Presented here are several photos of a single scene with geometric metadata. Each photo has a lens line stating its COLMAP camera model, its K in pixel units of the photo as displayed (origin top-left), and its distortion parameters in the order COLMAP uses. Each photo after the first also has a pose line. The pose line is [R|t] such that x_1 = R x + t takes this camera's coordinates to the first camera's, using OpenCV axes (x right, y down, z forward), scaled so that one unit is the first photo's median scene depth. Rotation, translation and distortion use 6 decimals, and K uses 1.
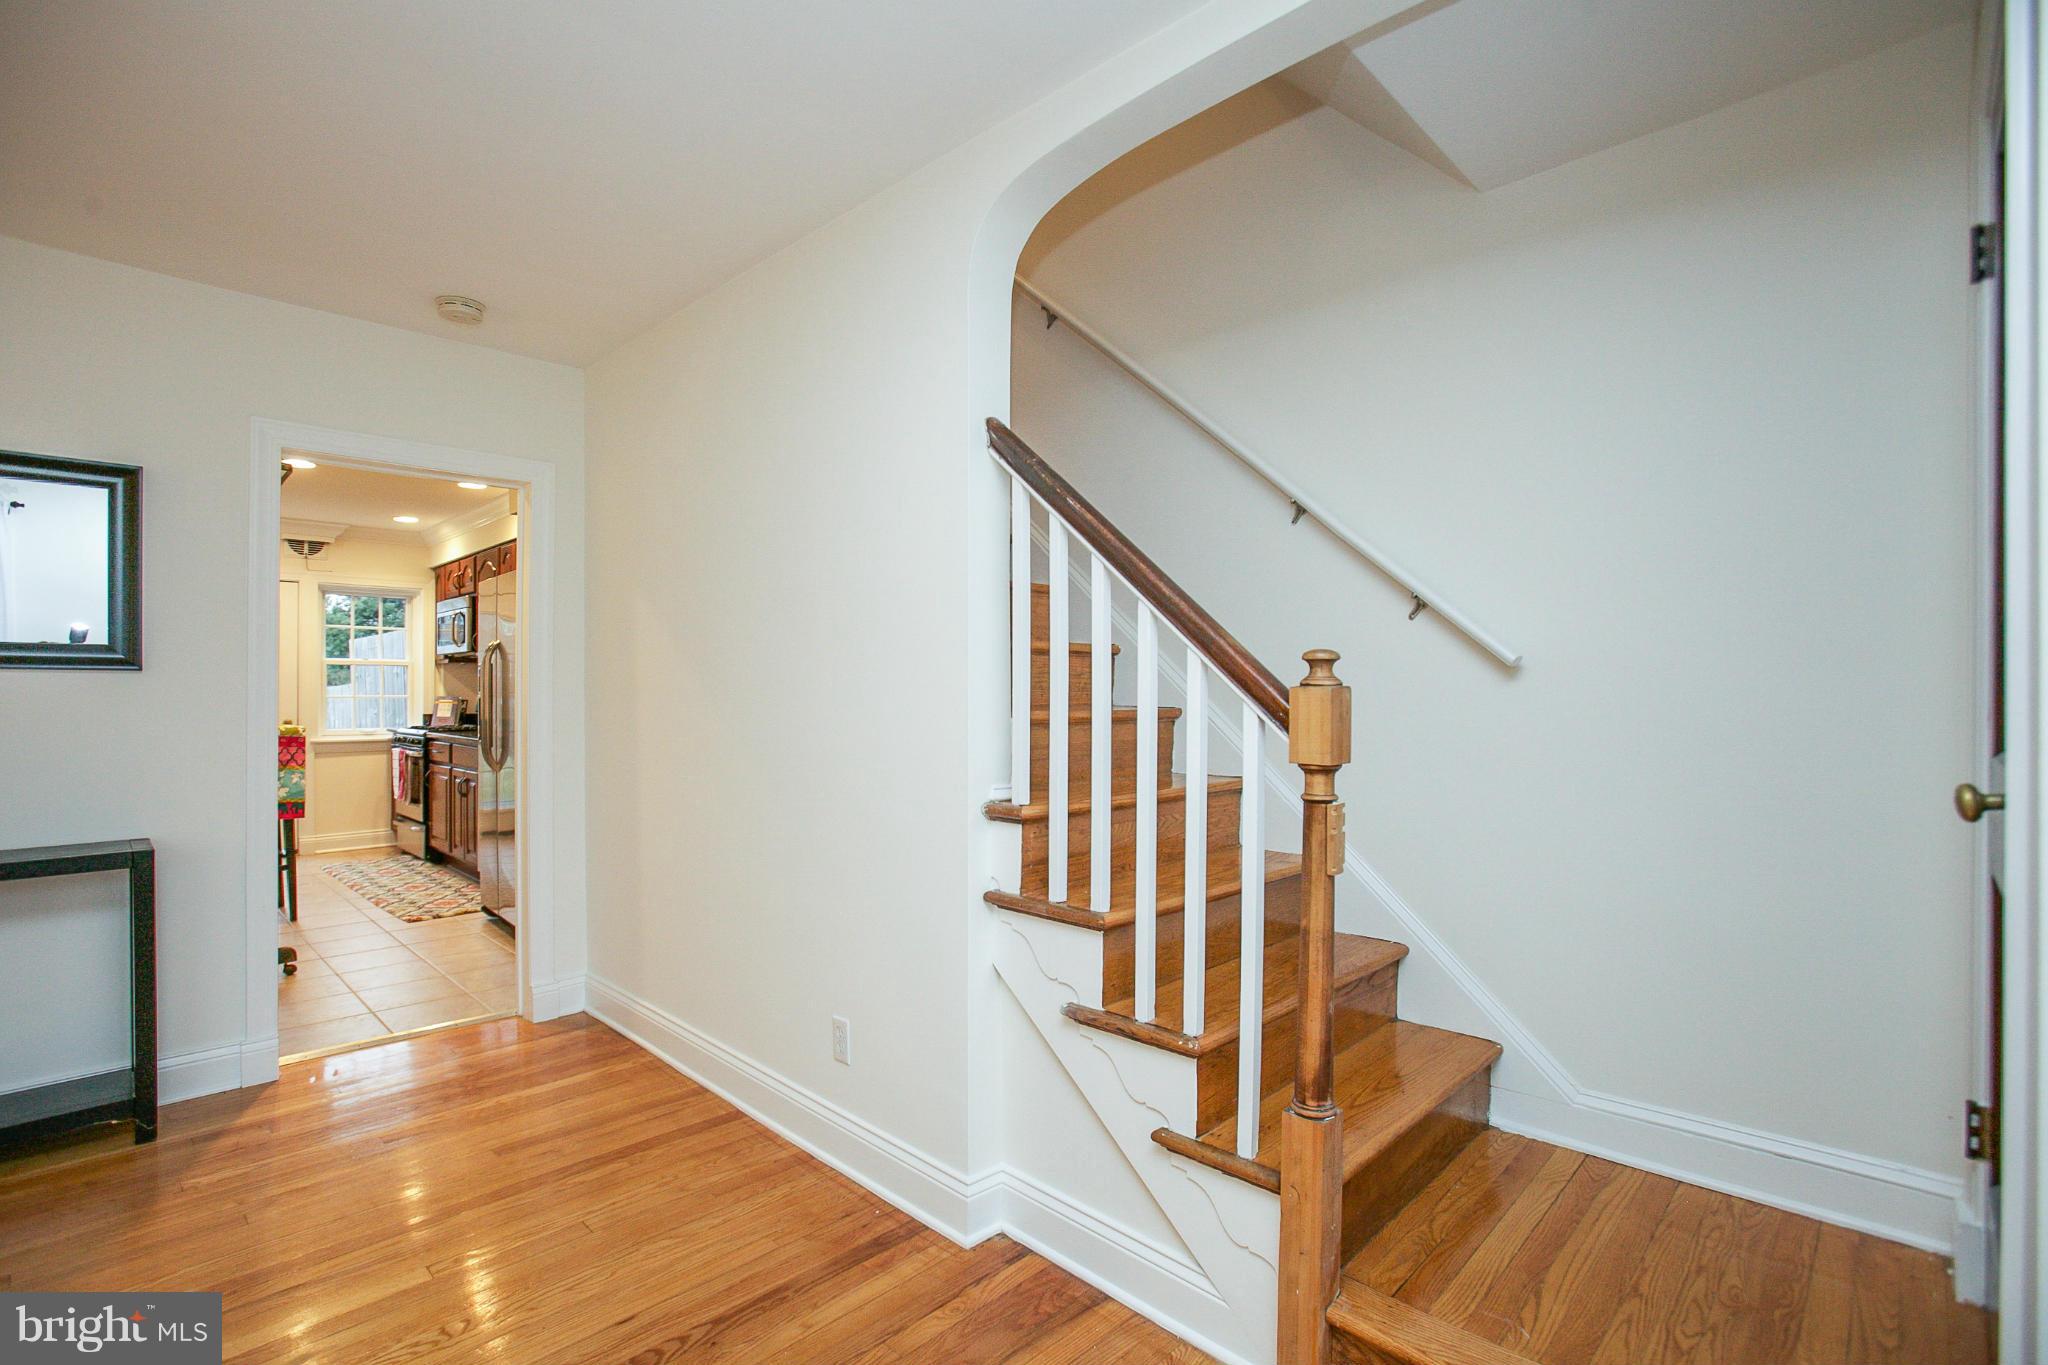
lens RADIAL K [[908.5, 0, 1024.0], [0, 908.5, 682.5], [0, 0, 1]] dist [-0.055363, 0.000238]
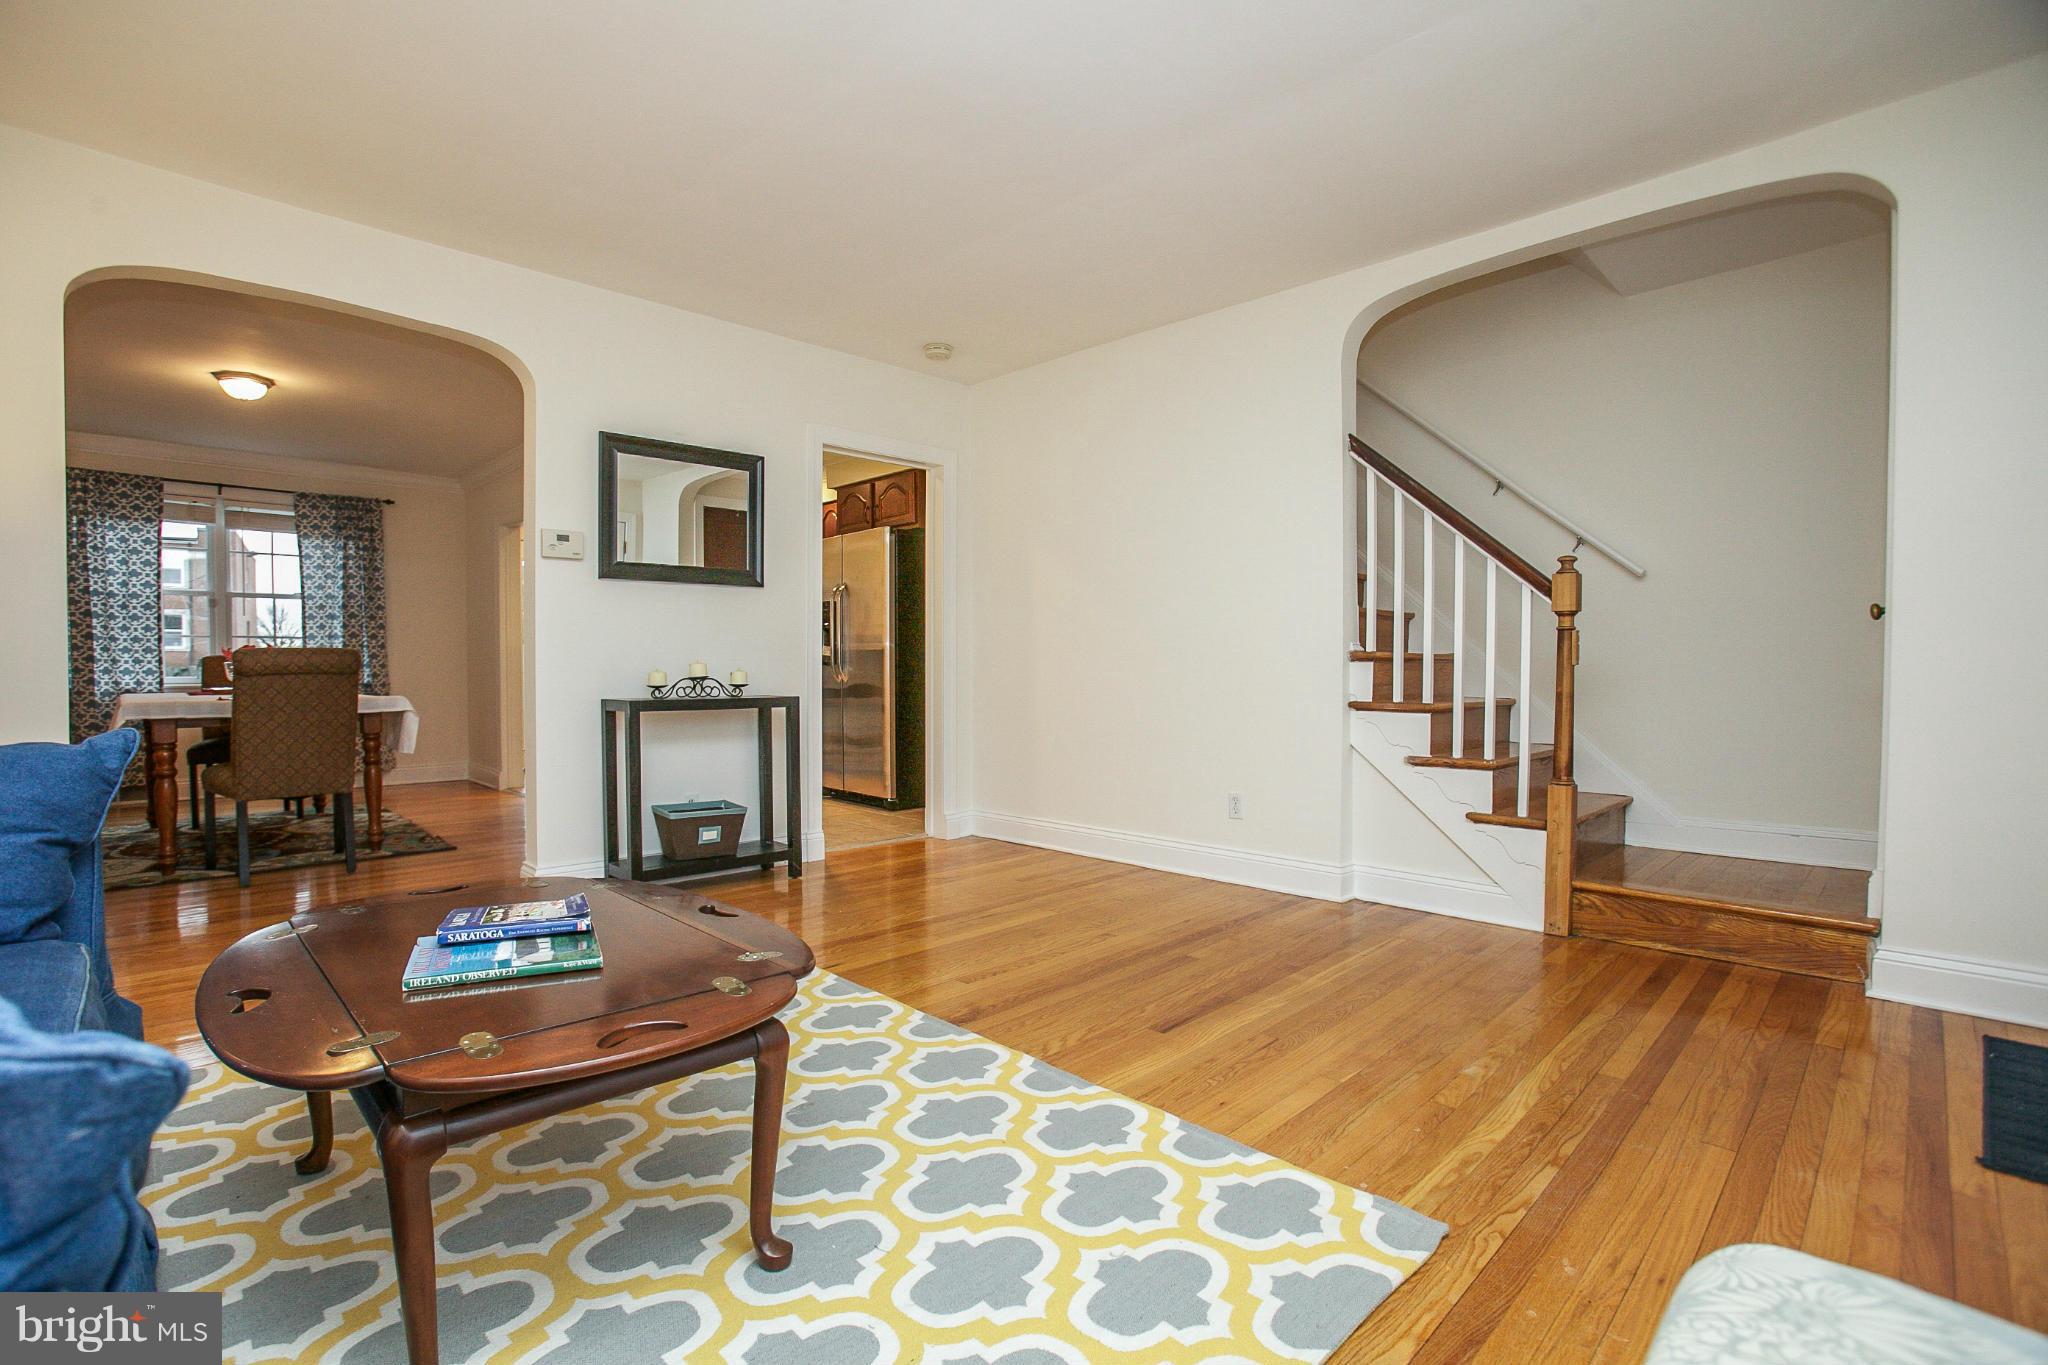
lens RADIAL K [[908.5, 0, 1024.0], [0, 908.5, 682.5], [0, 0, 1]] dist [-0.055363, 0.000238]
pose [[0.999919, -0.004502, -0.011900, -0.710294], [0.004775, 0.999722, 0.023071, 0.163304], [0.011792, -0.023126, 0.999663, -0.829773]]
